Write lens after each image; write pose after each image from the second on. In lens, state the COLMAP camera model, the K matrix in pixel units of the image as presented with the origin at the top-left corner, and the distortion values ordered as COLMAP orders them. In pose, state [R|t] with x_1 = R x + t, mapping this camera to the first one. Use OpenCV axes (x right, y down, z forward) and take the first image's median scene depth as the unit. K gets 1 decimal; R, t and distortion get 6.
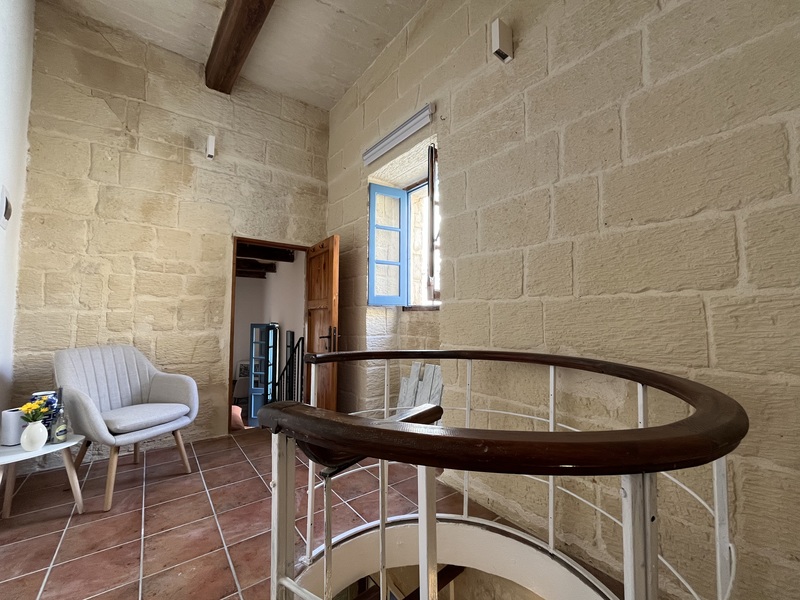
lens RADIAL K [[326.9, 0, 400.6], [0, 326.9, 301.0], [0, 0, 1]] dist [-0.003225, 0.000098]
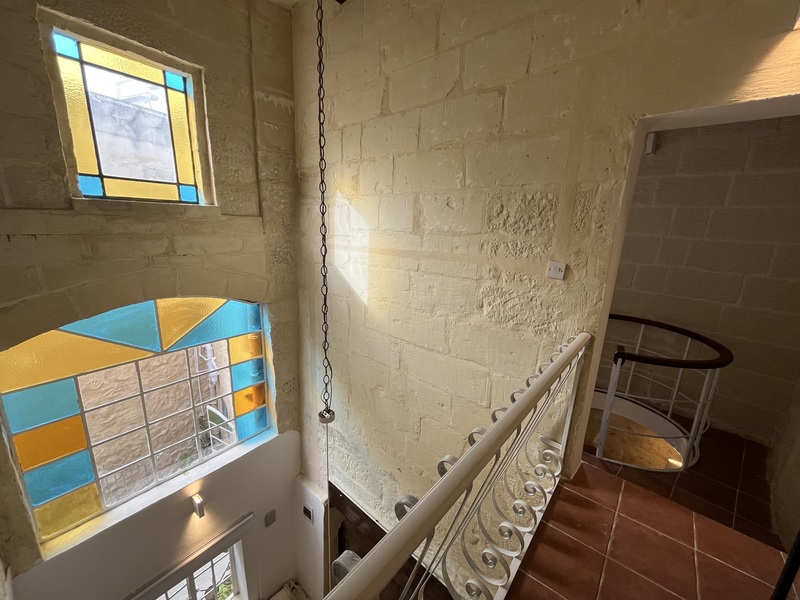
lens RADIAL K [[326.9, 0, 399.7], [0, 326.9, 299.7], [0, 0, 1]] dist [-0.003225, 0.000098]
pose [[0.996443, 0.015859, 0.082766, -1.486542], [-0.038357, 0.959851, 0.277875, -0.554948], [-0.075036, -0.280062, 0.957045, -1.025097]]
